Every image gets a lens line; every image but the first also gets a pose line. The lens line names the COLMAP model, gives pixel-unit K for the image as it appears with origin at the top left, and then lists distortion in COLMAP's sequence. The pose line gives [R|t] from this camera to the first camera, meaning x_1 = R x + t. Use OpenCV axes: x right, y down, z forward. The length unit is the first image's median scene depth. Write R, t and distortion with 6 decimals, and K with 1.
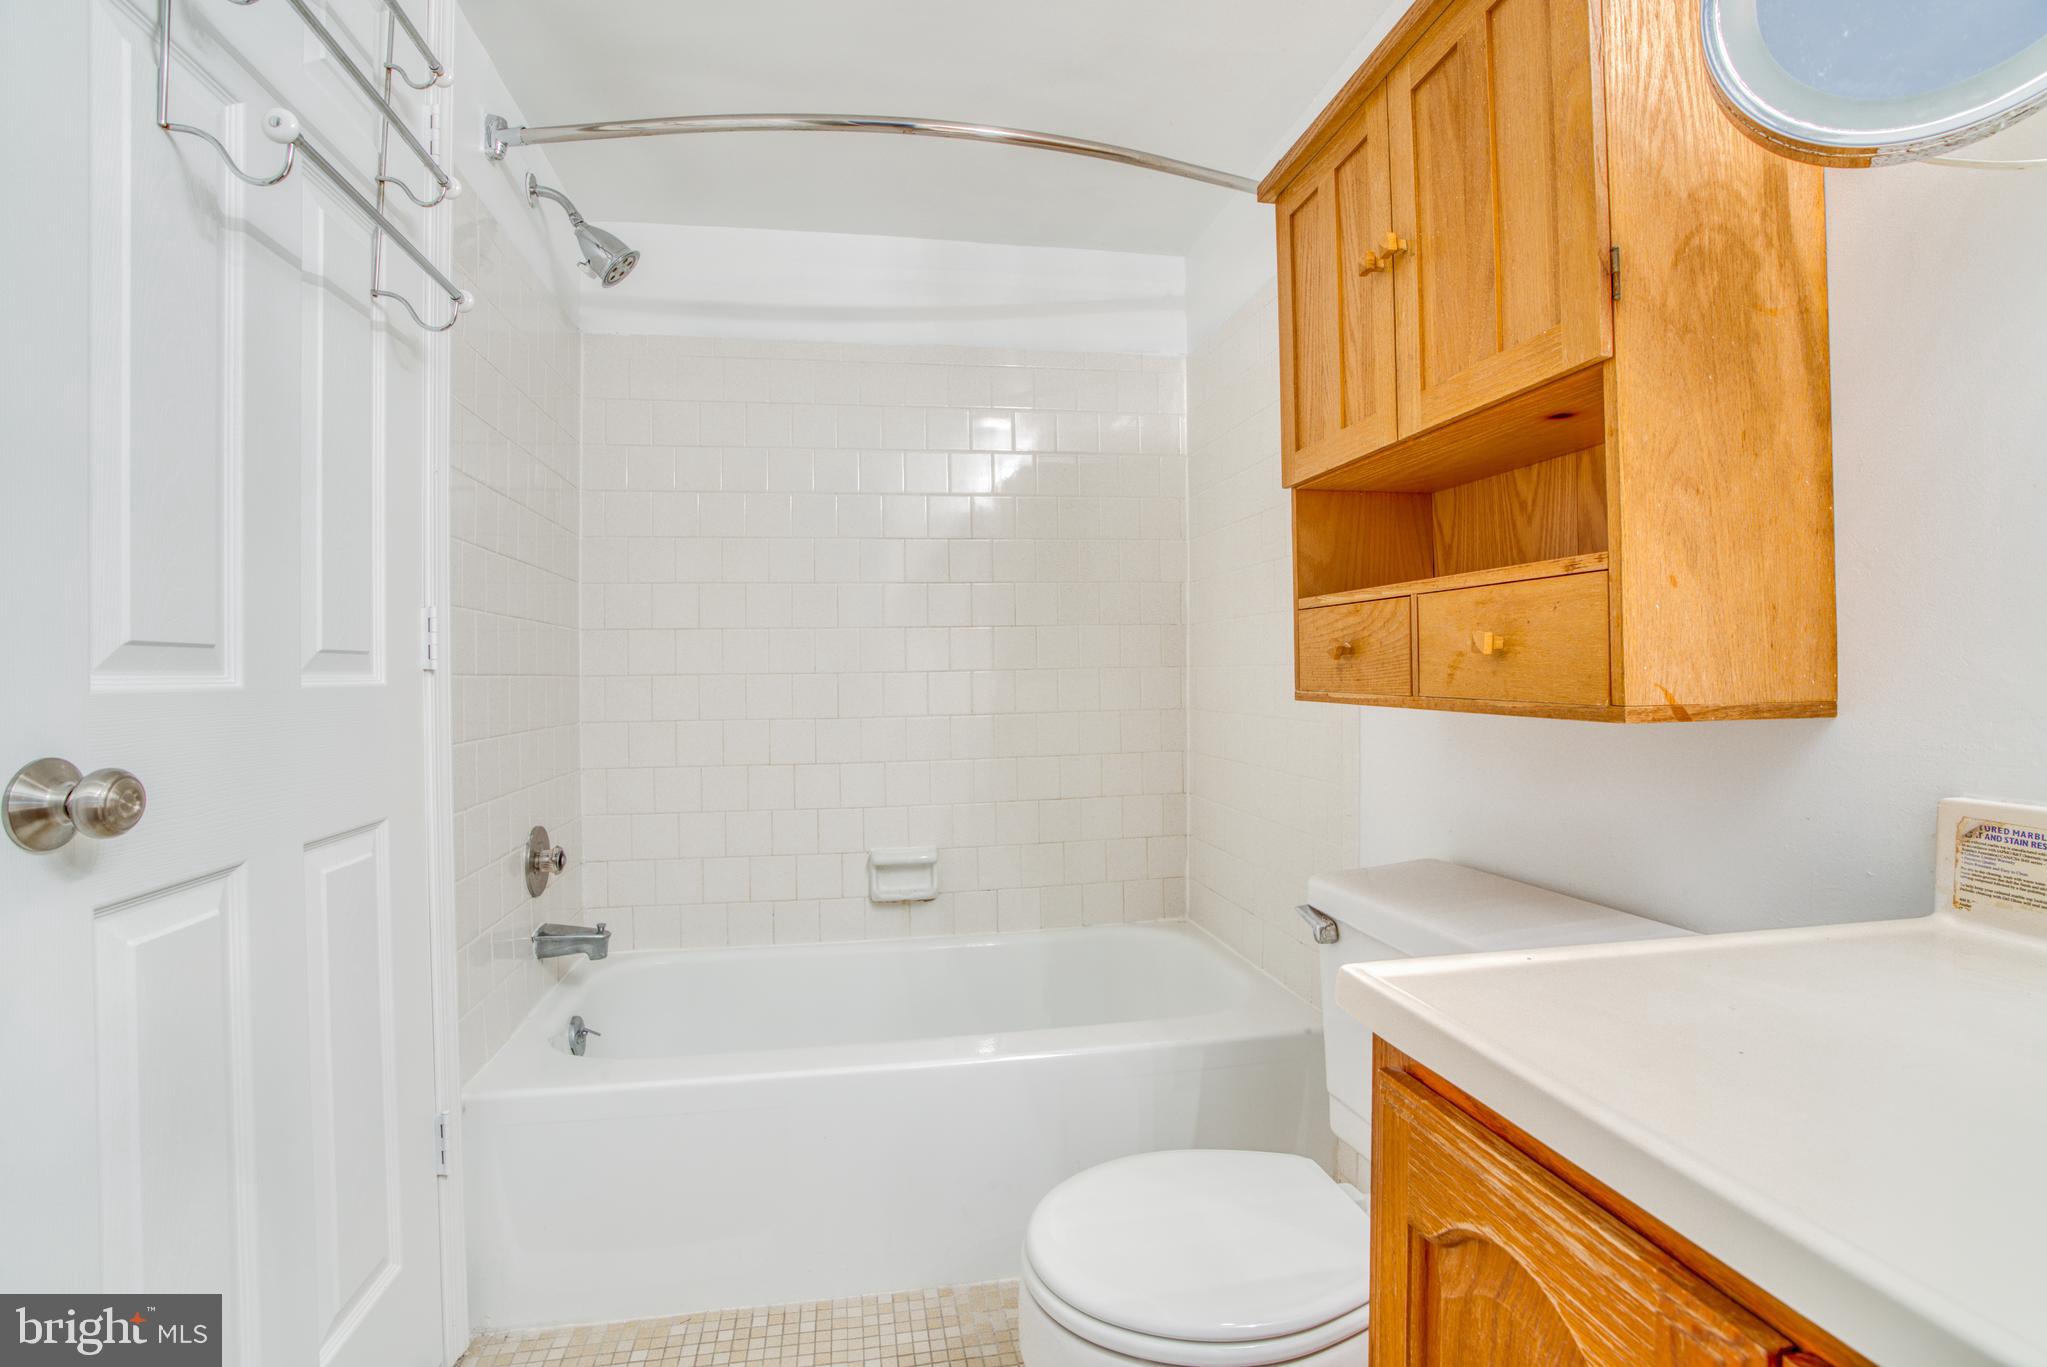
lens RADIAL K [[952.7, 0, 1010.3], [0, 952.7, 667.0], [0, 0, 1]] dist [-0.070369, 0.027287]
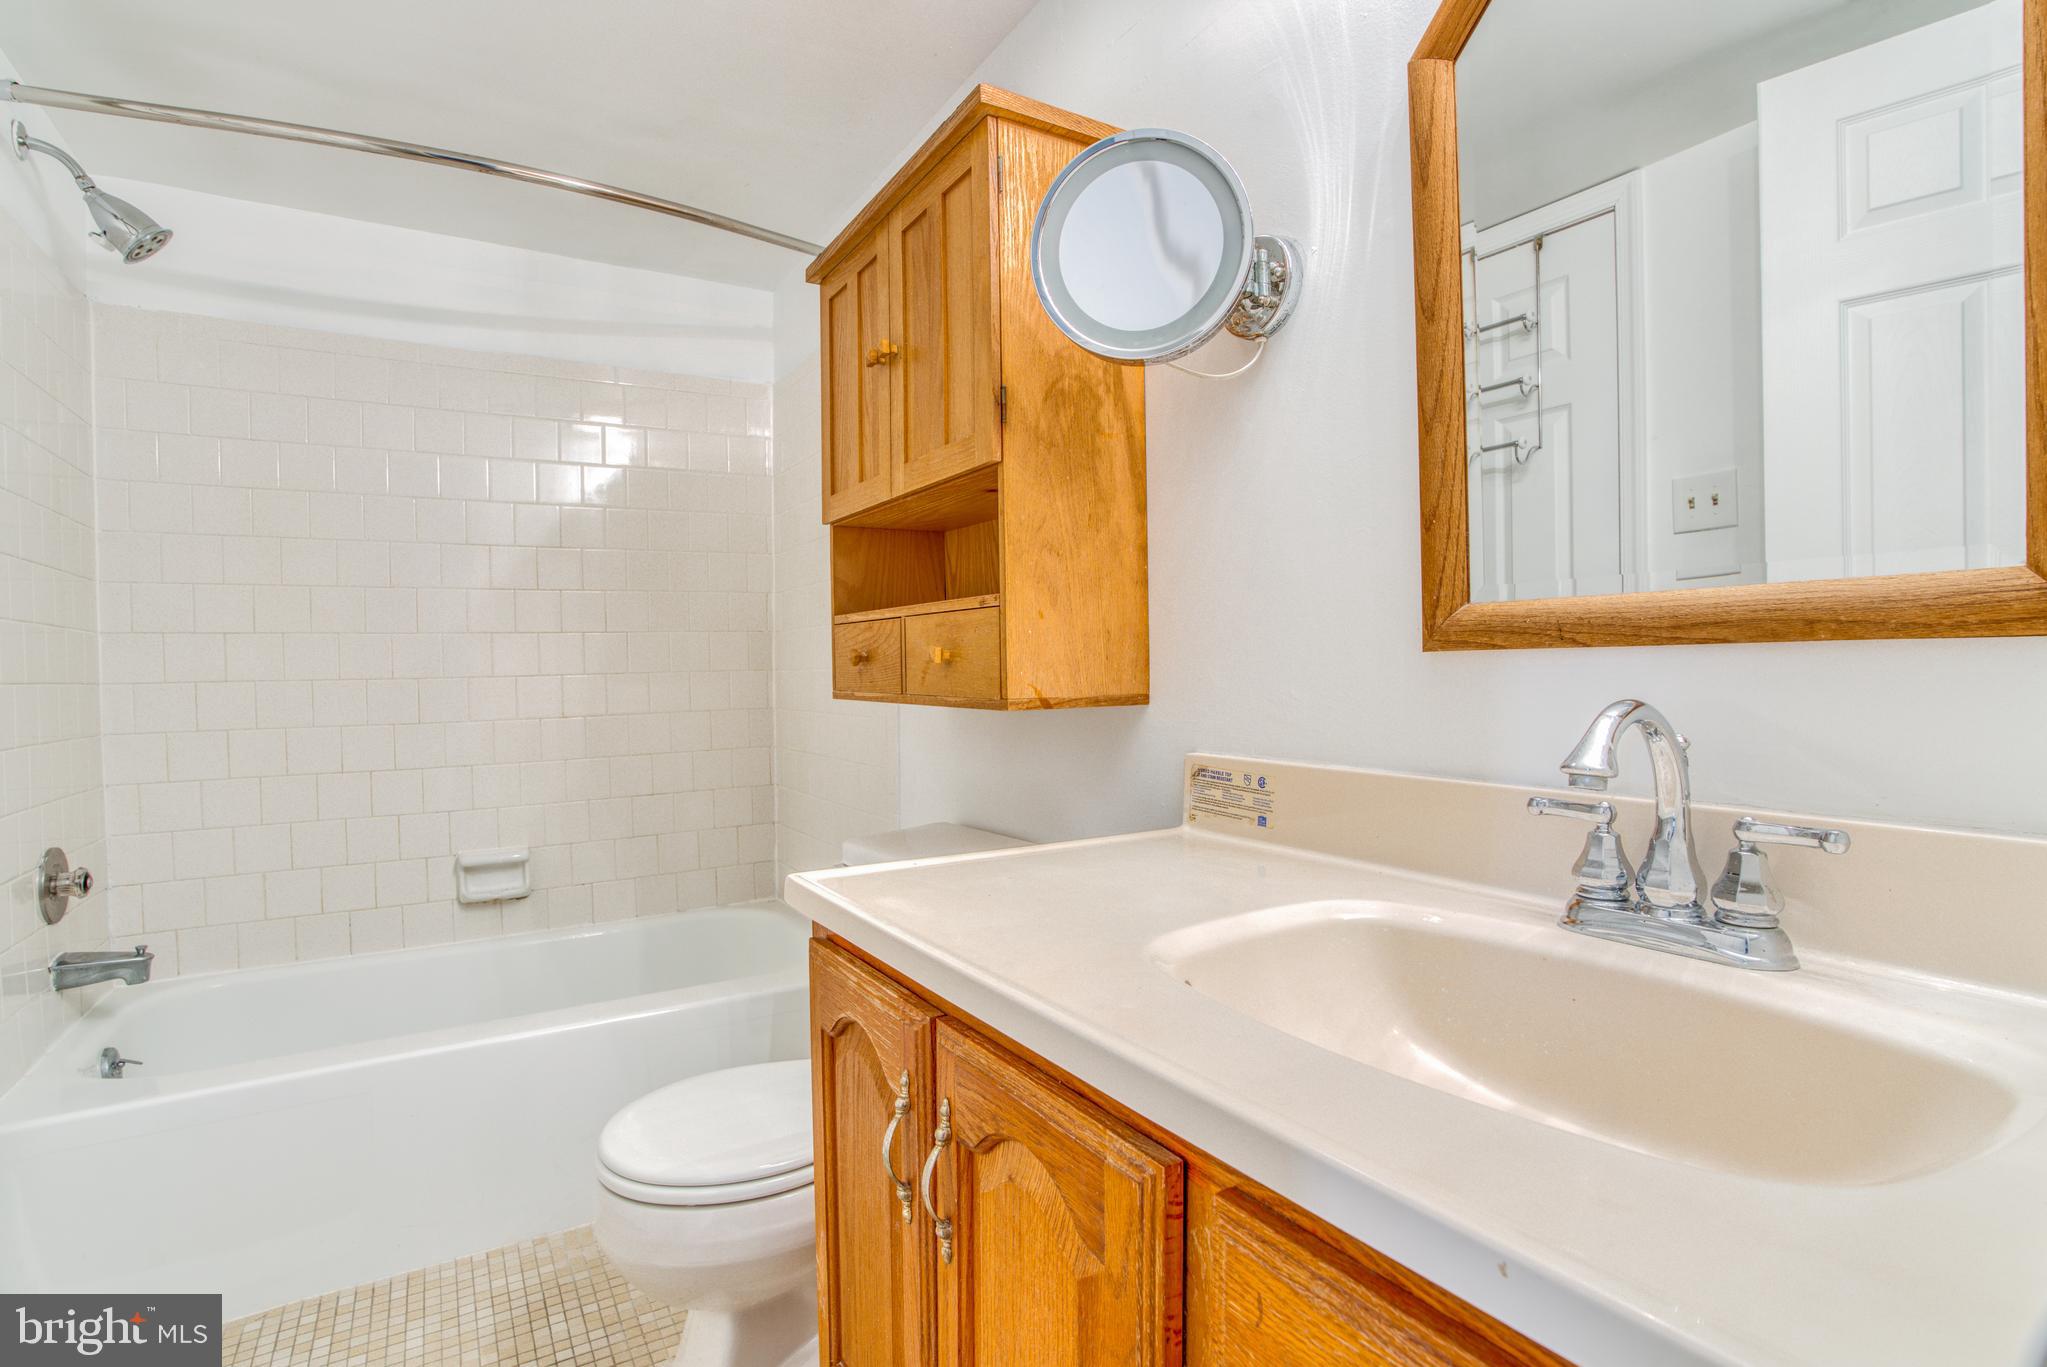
lens RADIAL K [[975.7, 0, 1003.6], [0, 975.7, 690.5], [0, 0, 1]] dist [-0.073241, 0.029650]
pose [[0.933474, -0.011617, 0.358456, 0.065375], [0.002988, 0.999692, 0.024618, -0.006513], [-0.358632, -0.021909, 0.933222, -0.300123]]
